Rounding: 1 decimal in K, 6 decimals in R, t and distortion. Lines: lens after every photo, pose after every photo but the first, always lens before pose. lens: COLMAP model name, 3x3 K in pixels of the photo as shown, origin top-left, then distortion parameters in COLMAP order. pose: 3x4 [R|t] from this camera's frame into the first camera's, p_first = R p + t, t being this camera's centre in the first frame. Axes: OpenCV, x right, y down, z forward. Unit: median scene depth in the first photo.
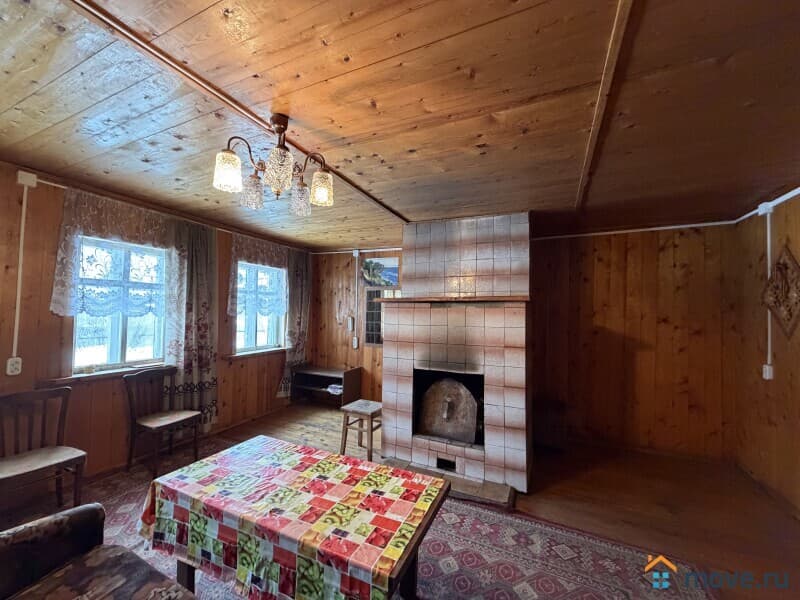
lens RADIAL K [[318.4, 0, 398.0], [0, 318.4, 300.7], [0, 0, 1]] dist [-0.001669, 0.000603]
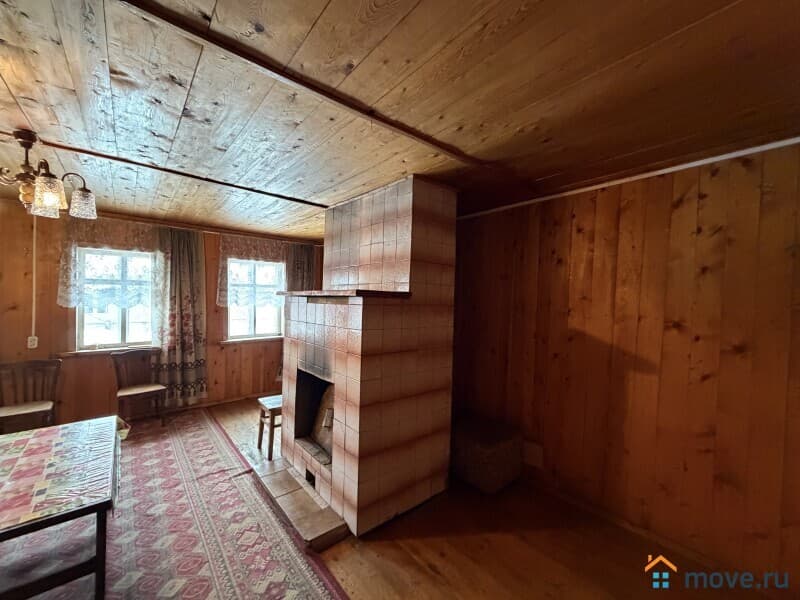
lens RADIAL K [[318.4, 0, 402.3], [0, 318.4, 301.0], [0, 0, 1]] dist [-0.001669, 0.000603]
pose [[0.913007, 0.005569, -0.407905, 0.631460], [0.011884, 0.999119, 0.040239, -0.013635], [0.407770, -0.041586, 0.912137, 0.260003]]
